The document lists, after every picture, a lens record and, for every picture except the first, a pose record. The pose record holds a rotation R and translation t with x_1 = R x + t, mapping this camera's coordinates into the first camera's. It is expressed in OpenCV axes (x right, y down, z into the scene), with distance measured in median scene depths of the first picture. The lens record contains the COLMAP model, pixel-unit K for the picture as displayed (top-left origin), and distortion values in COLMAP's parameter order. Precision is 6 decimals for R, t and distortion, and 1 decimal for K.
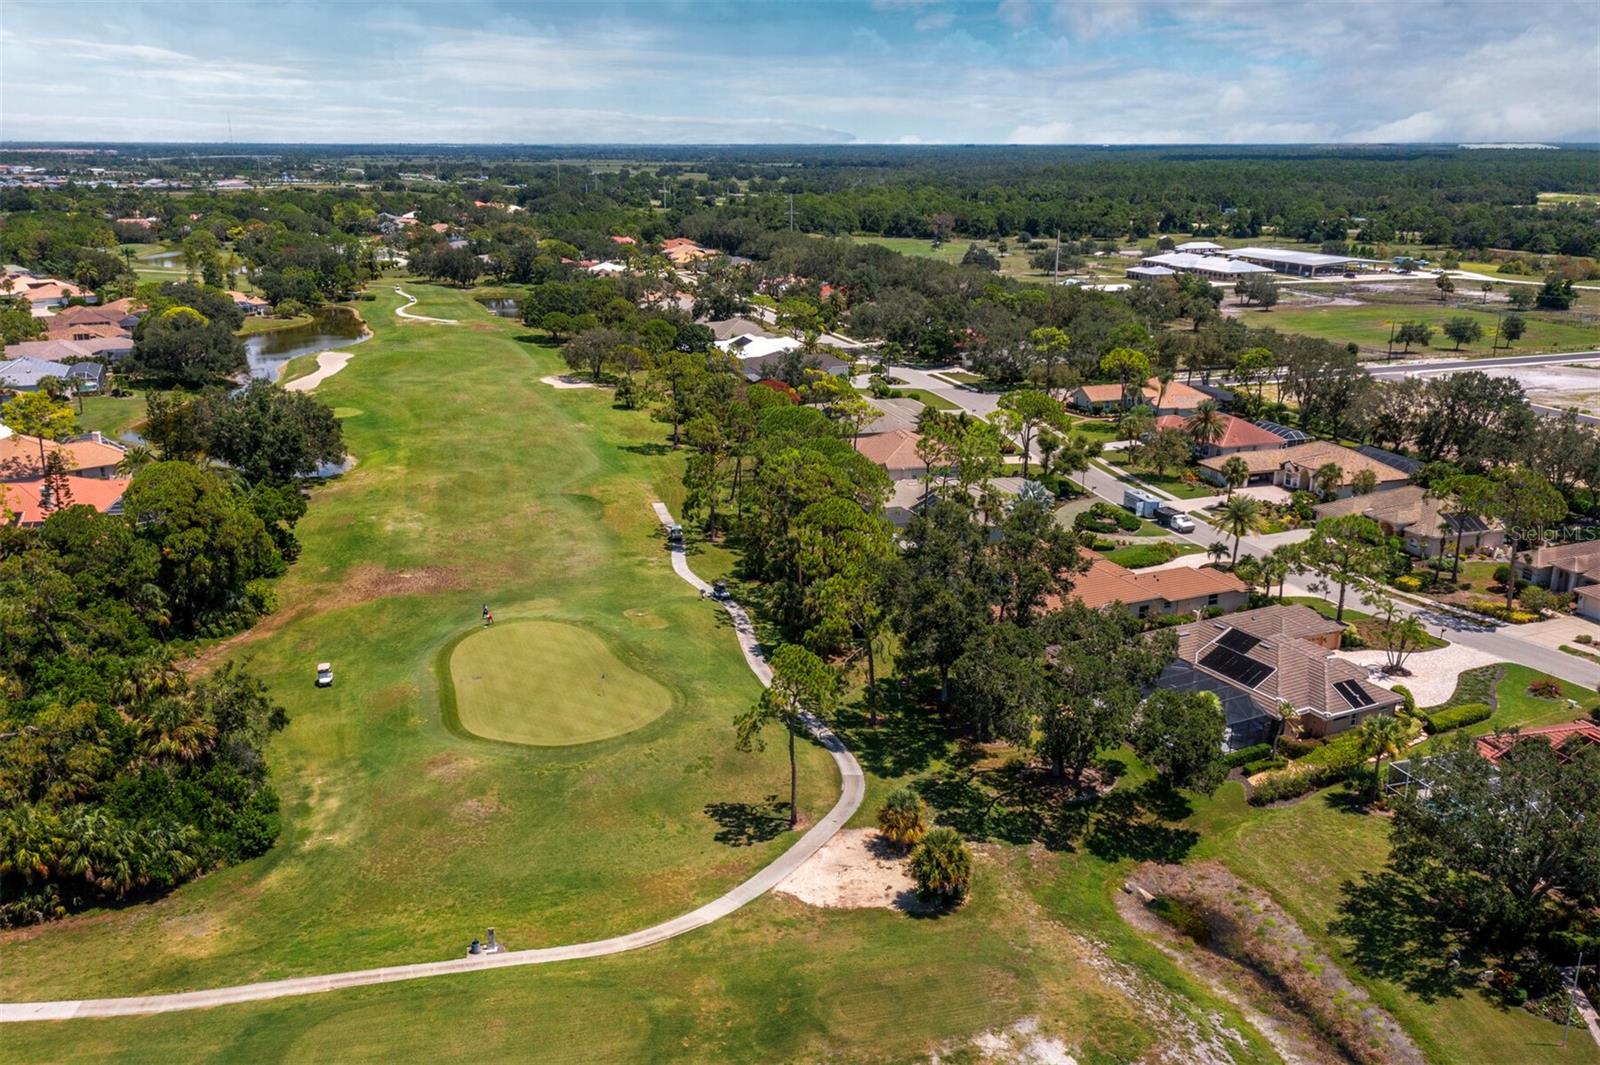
lens RADIAL K [[1197.8, 0, 800.0], [0, 1197.8, 532.5], [0, 0, 1]] dist [0.003130, 0.008814]
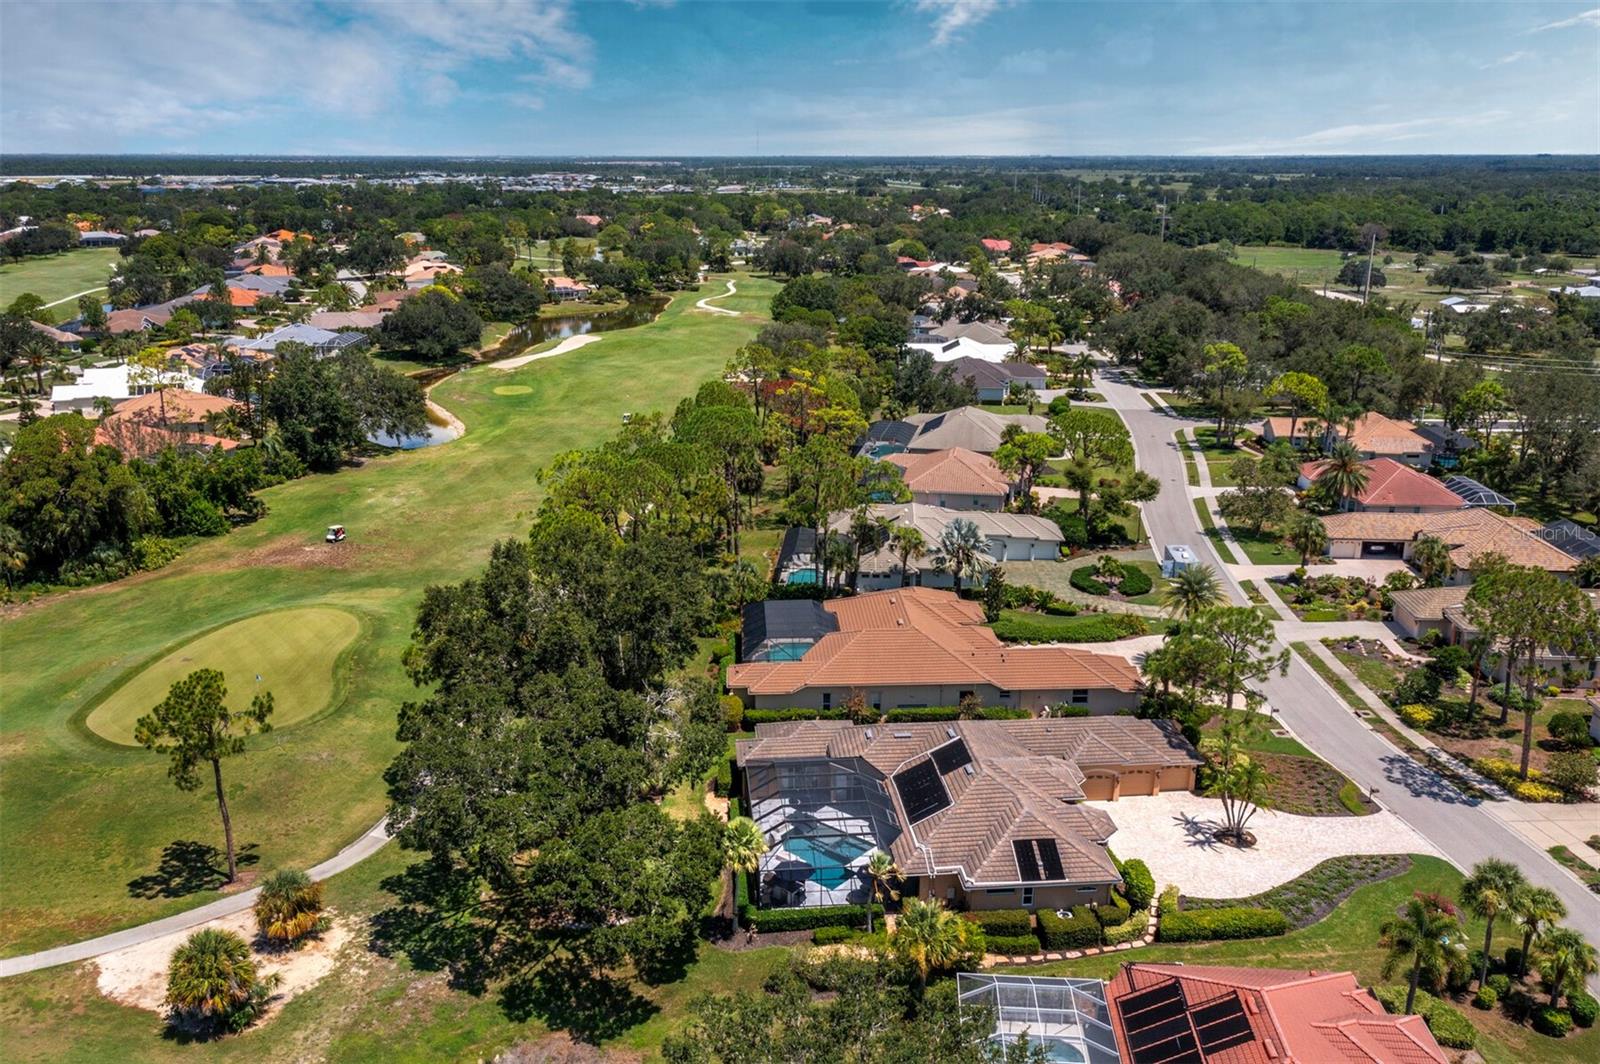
lens RADIAL K [[1197.8, 0, 800.0], [0, 1197.8, 532.0], [0, 0, 1]] dist [0.003130, 0.008814]
pose [[0.935800, 0.105389, -0.336409, 0.433655], [-0.107279, 0.994144, 0.013017, -0.038730], [0.335811, 0.023908, 0.941626, 0.232727]]
